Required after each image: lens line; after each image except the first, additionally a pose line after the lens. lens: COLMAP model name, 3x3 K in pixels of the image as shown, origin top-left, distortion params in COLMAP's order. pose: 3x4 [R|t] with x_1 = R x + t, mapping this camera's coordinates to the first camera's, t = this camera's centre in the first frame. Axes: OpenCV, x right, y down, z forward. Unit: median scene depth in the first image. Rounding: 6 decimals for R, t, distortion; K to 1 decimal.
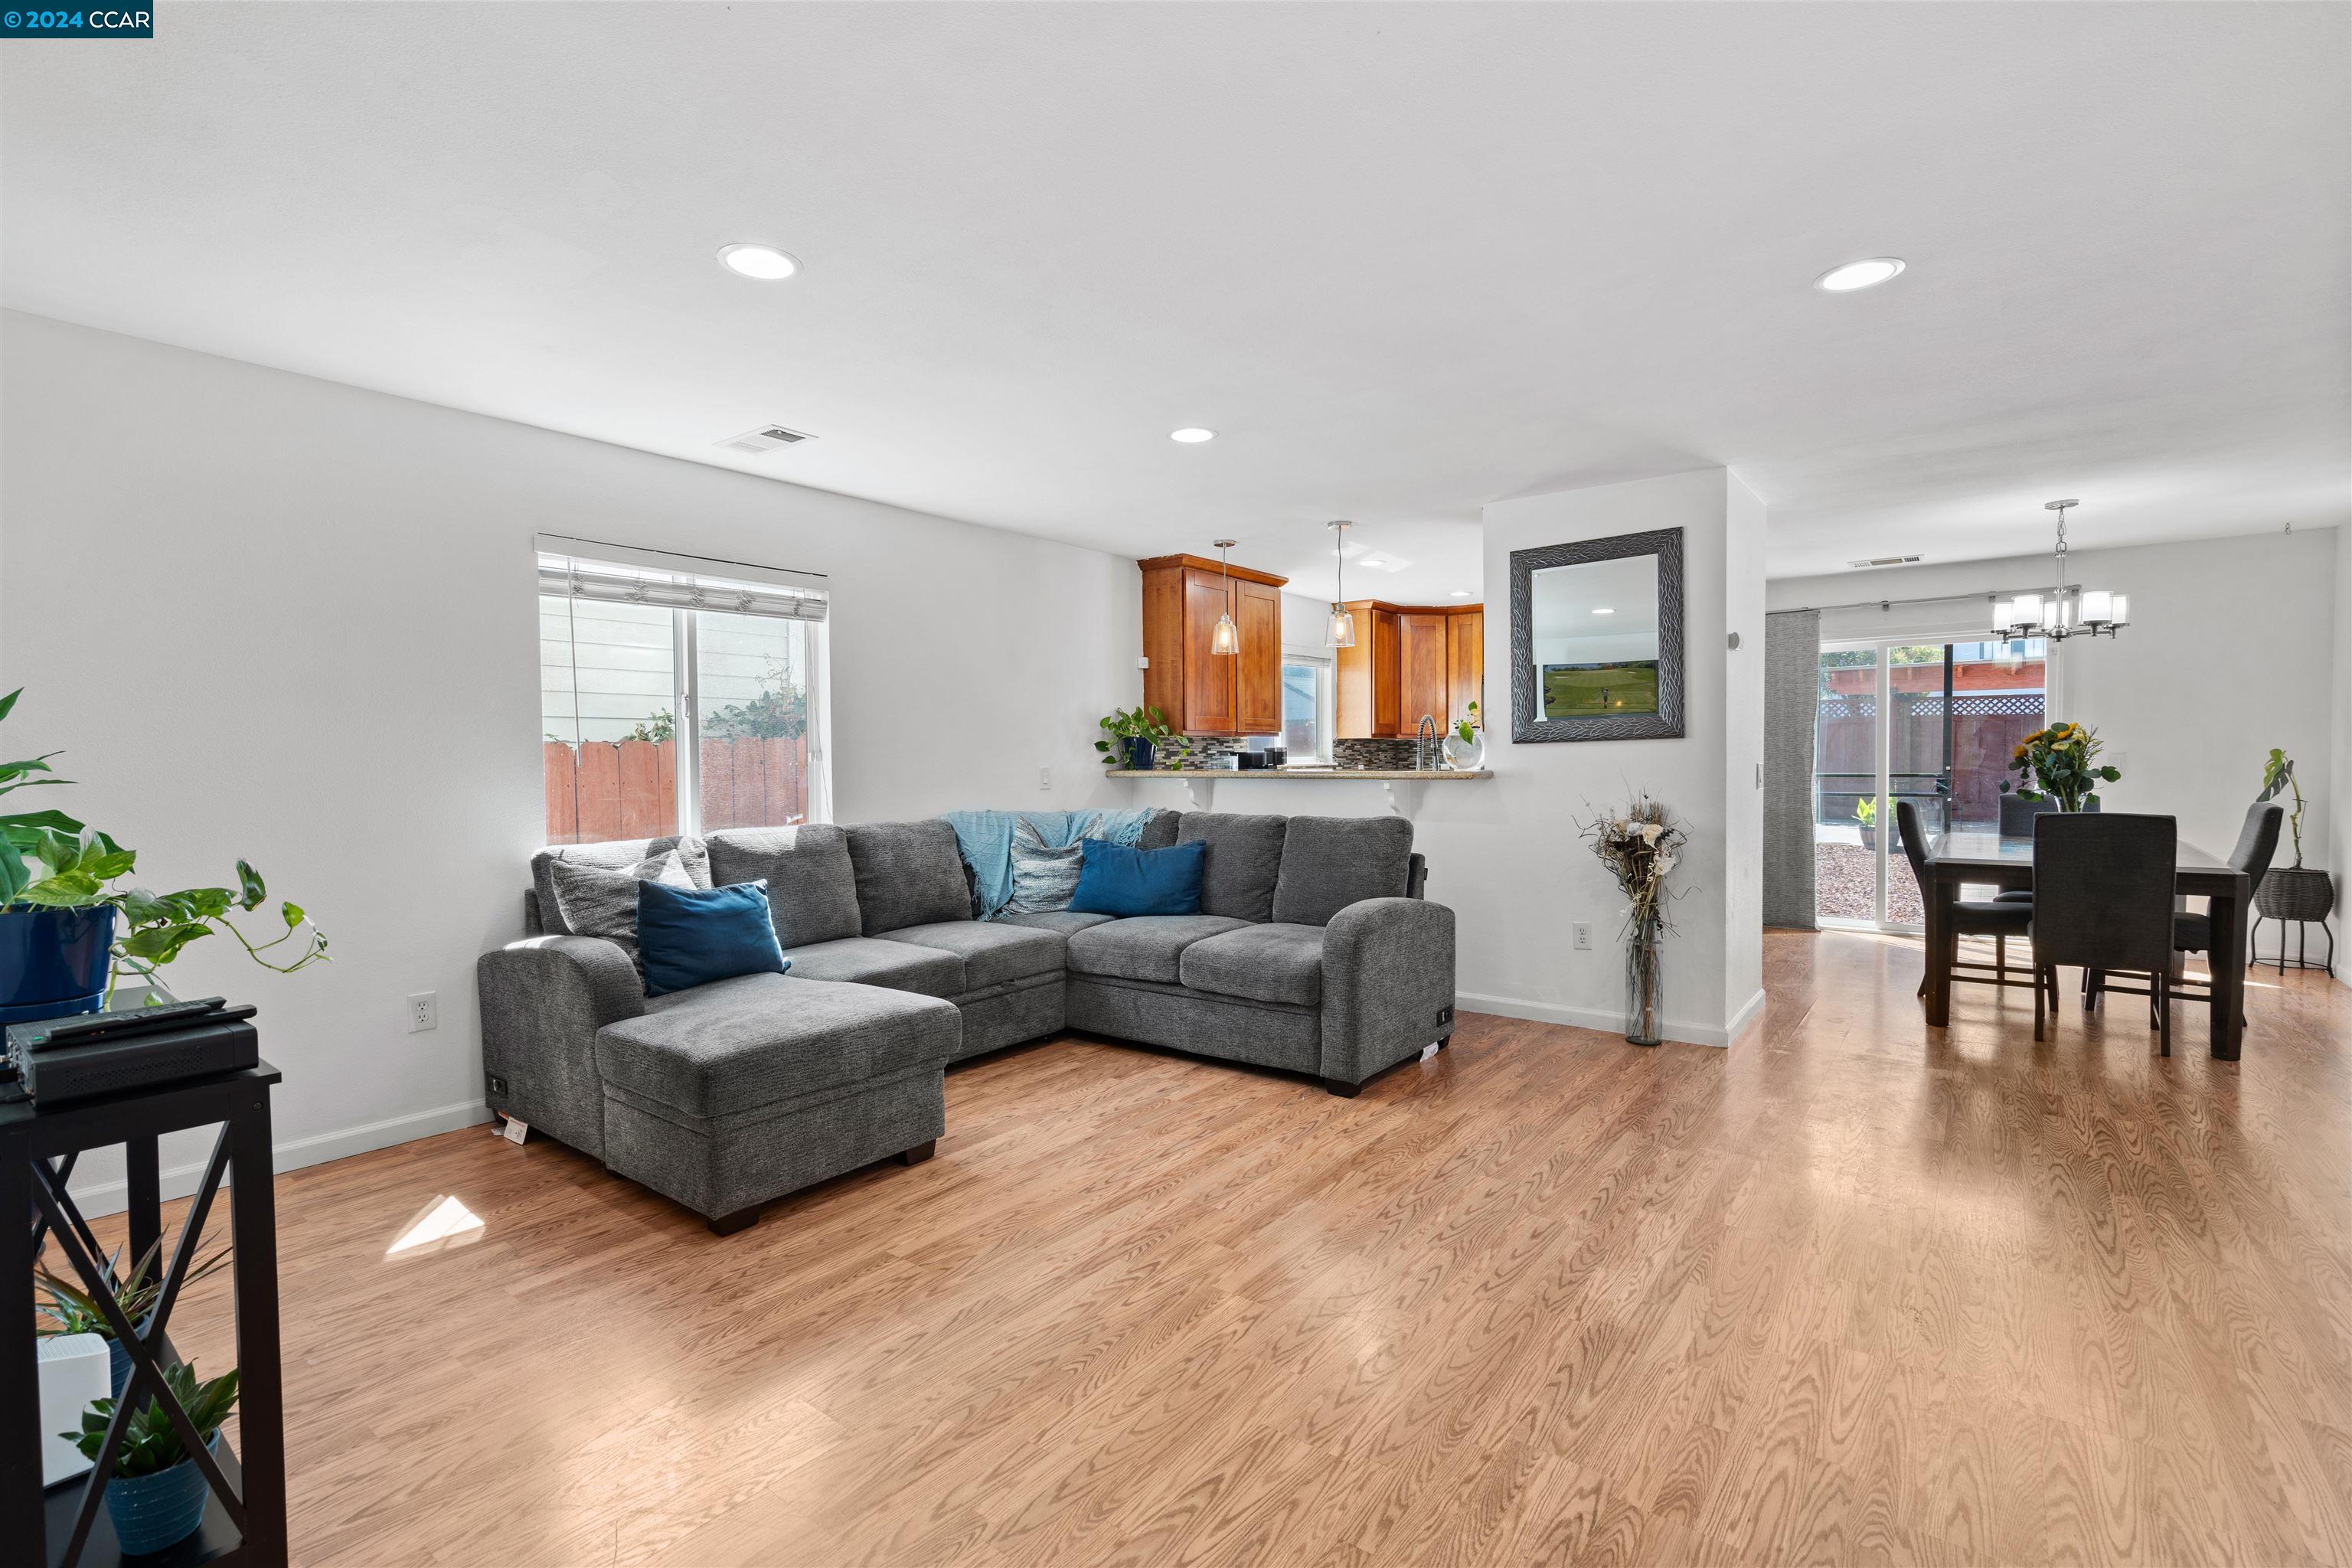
lens RADIAL K [[1063.6, 0, 1167.8], [0, 1063.6, 776.2], [0, 0, 1]] dist [-0.001027, -0.000134]
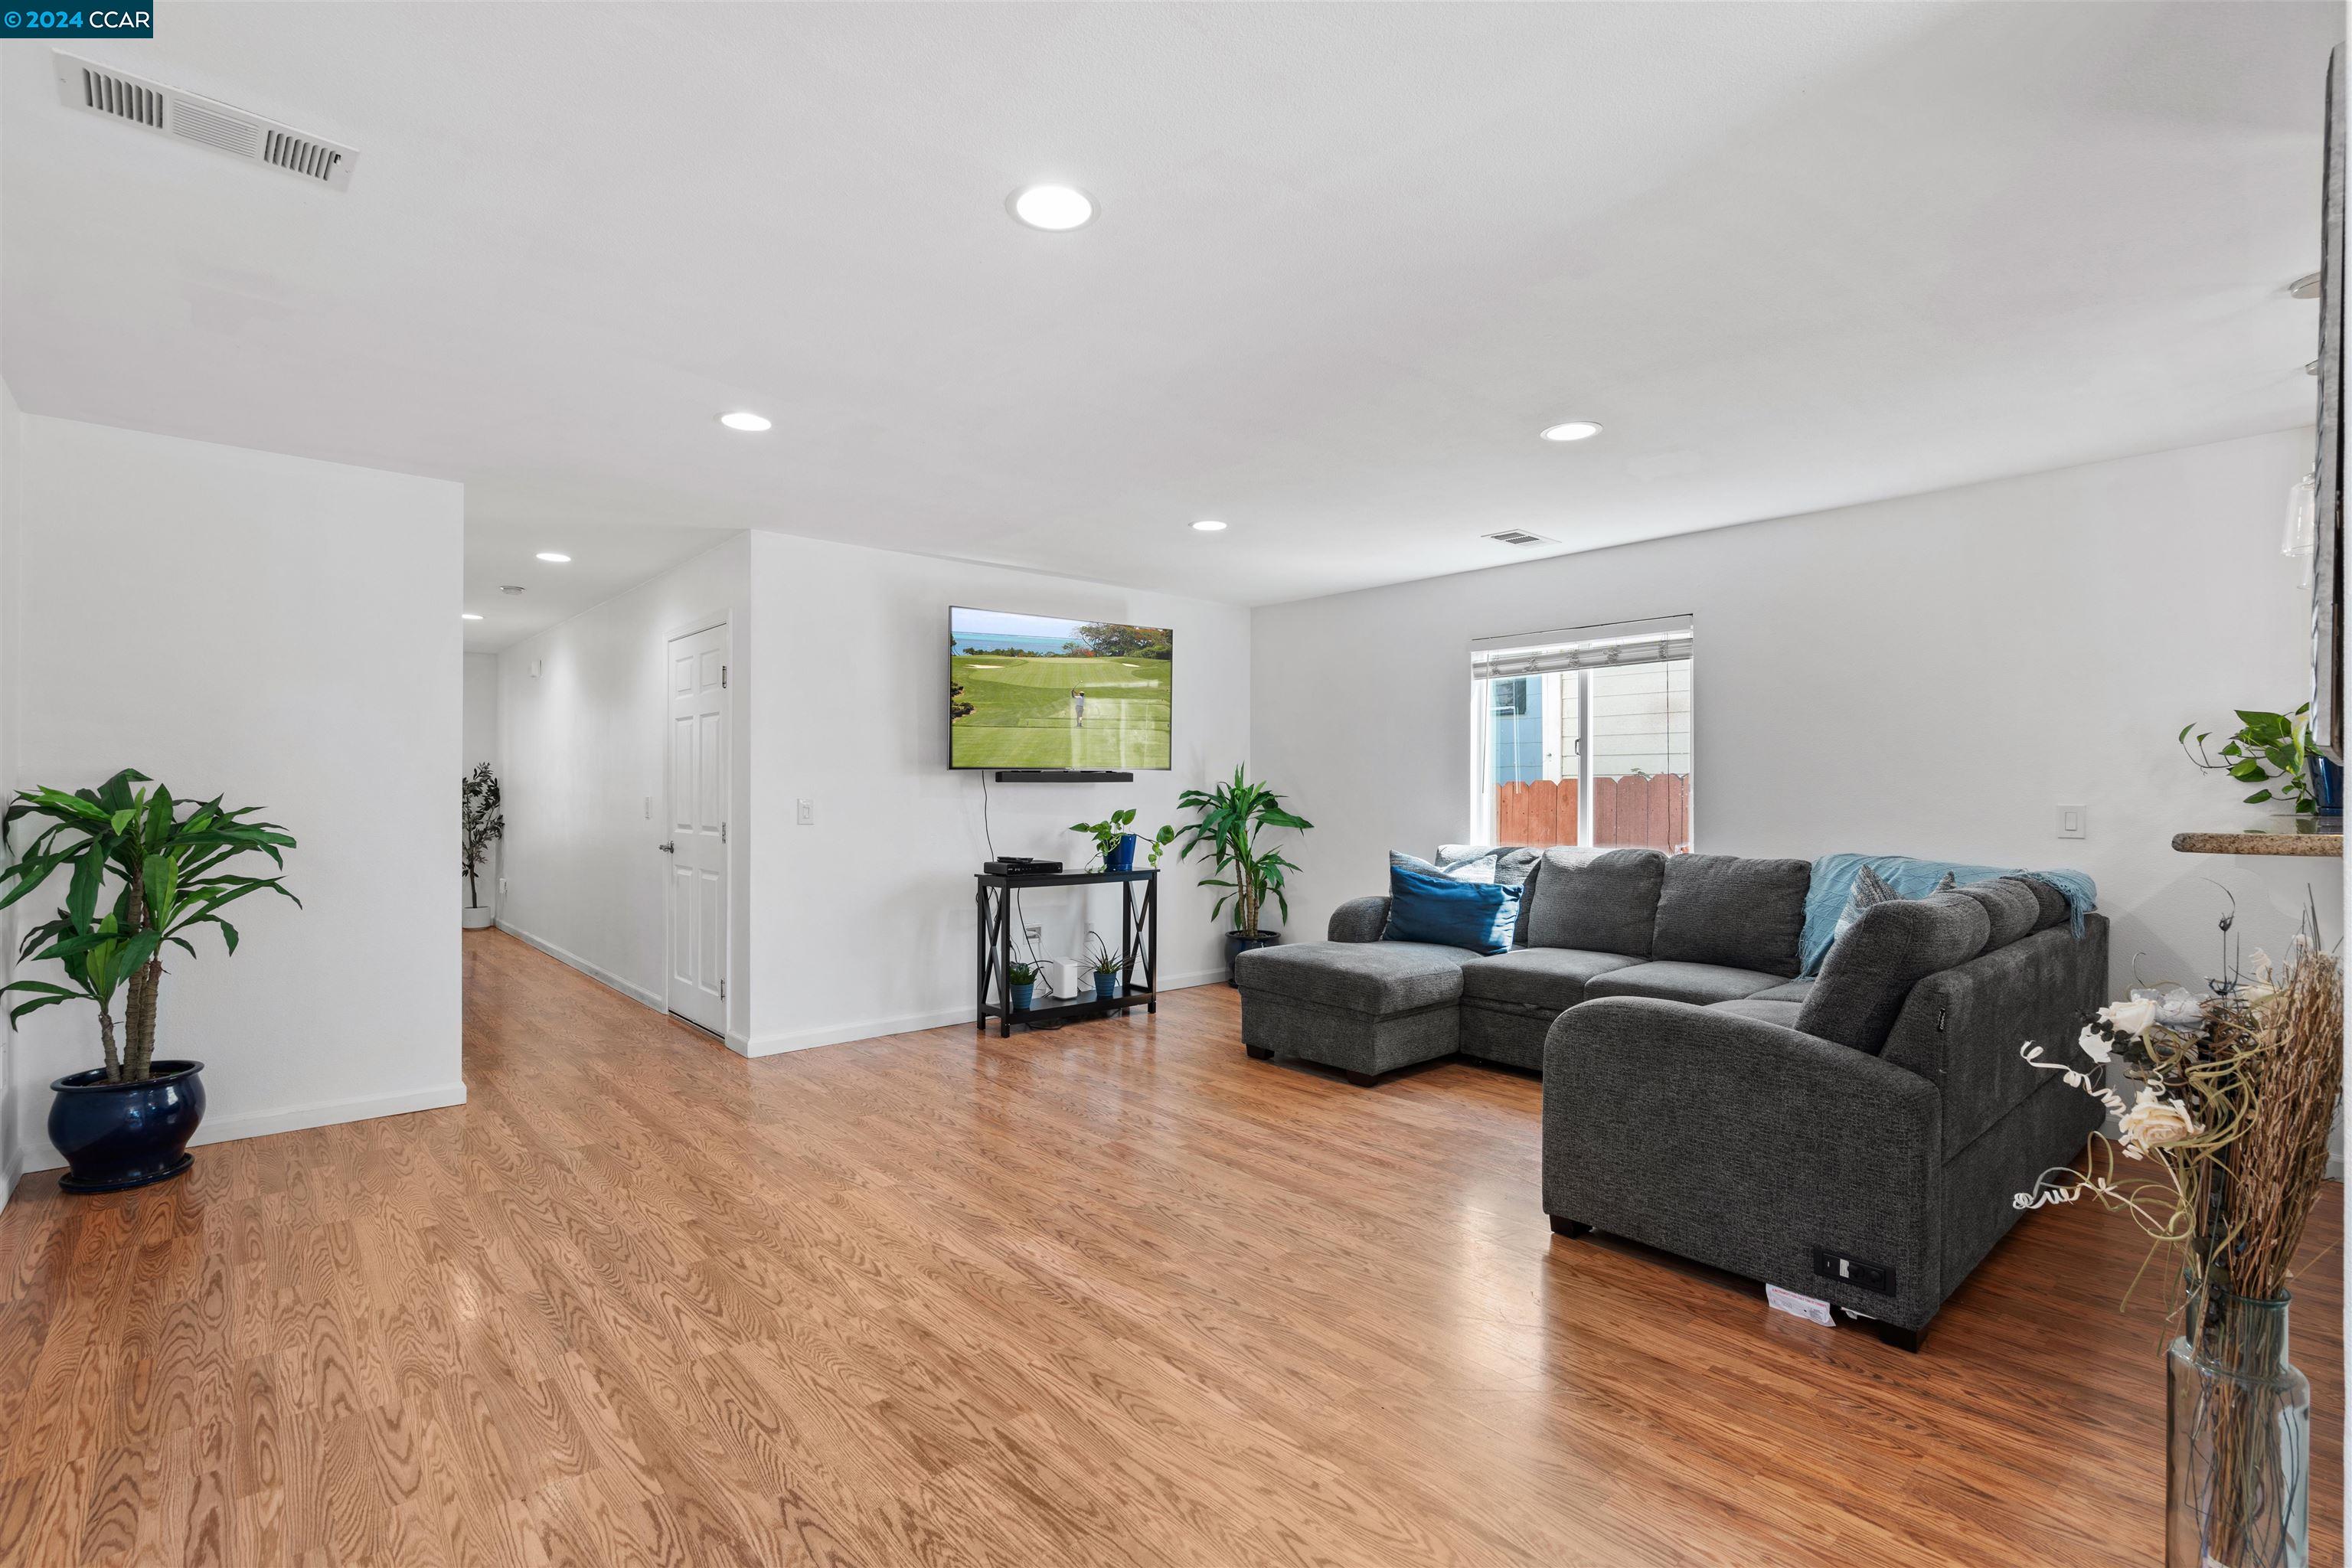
lens RADIAL K [[1063.6, 0, 1167.5], [0, 1063.6, 788.1], [0, 0, 1]] dist [-0.001027, -0.000134]
pose [[-0.189243, 0.007028, -0.981905, 1.218979], [-0.016958, 0.999802, 0.010424, -0.031310], [0.981784, 0.018624, -0.189087, 1.066627]]
